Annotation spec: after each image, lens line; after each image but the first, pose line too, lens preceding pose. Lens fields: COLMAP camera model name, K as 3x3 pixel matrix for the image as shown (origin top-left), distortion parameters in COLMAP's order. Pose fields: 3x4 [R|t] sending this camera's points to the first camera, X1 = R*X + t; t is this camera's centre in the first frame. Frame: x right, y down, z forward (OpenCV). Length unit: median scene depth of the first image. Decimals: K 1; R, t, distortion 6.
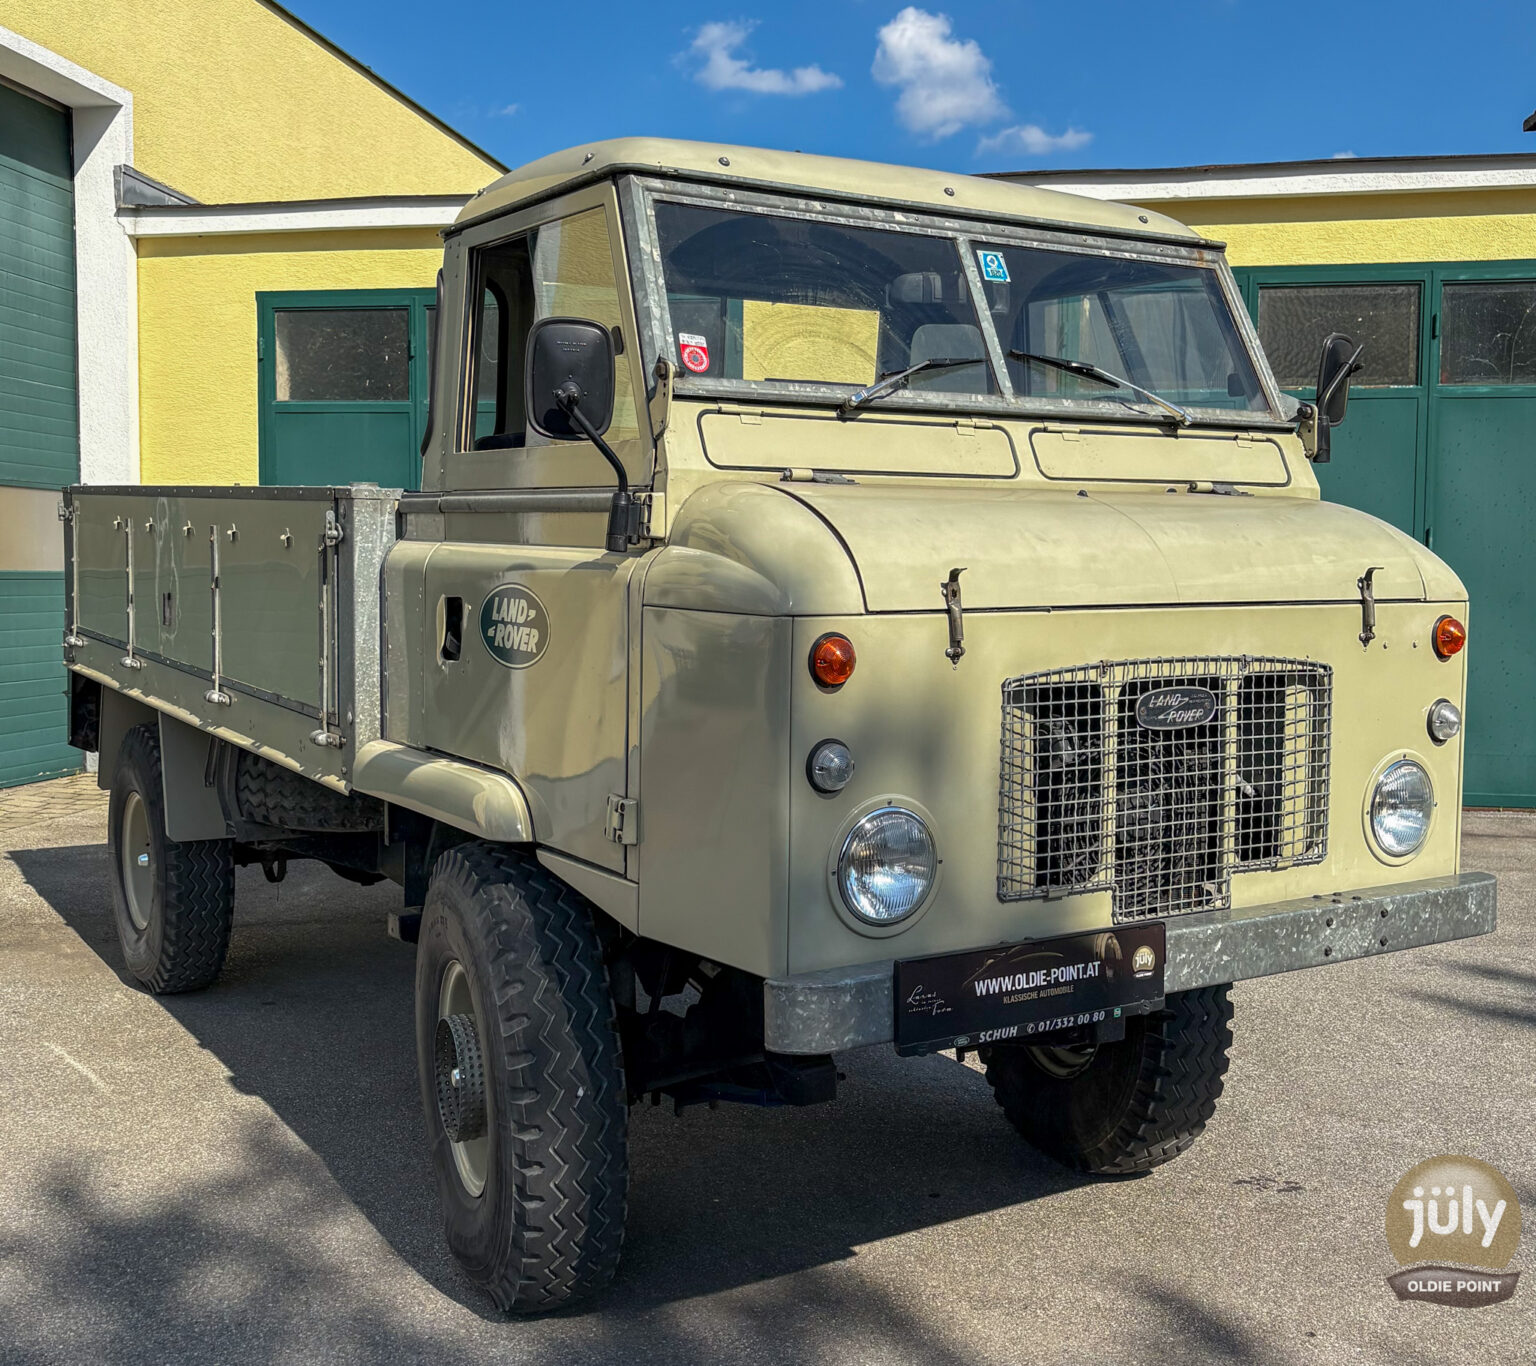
lens RADIAL K [[1621.3, 0, 770.7], [0, 1621.3, 646.7], [0, 0, 1]] dist [0.141100, -0.381910]
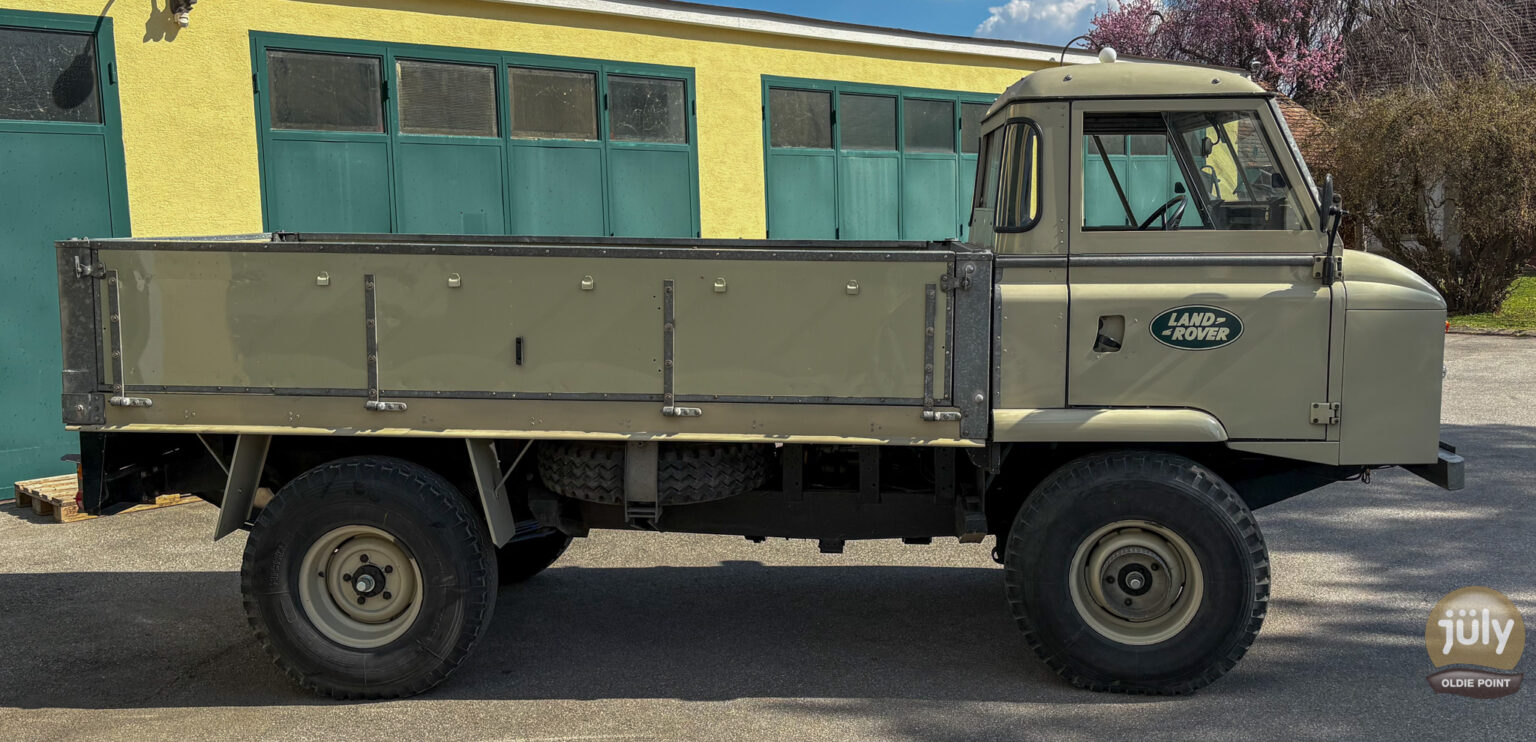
lens RADIAL K [[1279.6, 0, 747.5], [0, 1279.6, 353.1], [0, 0, 1]] dist [0.081022, -0.098083]
pose [[0.613468, -0.100656, 0.783279, -1.377123], [0.070167, 0.994869, 0.072891, -0.107260], [-0.786597, 0.010244, 0.617382, 0.417144]]
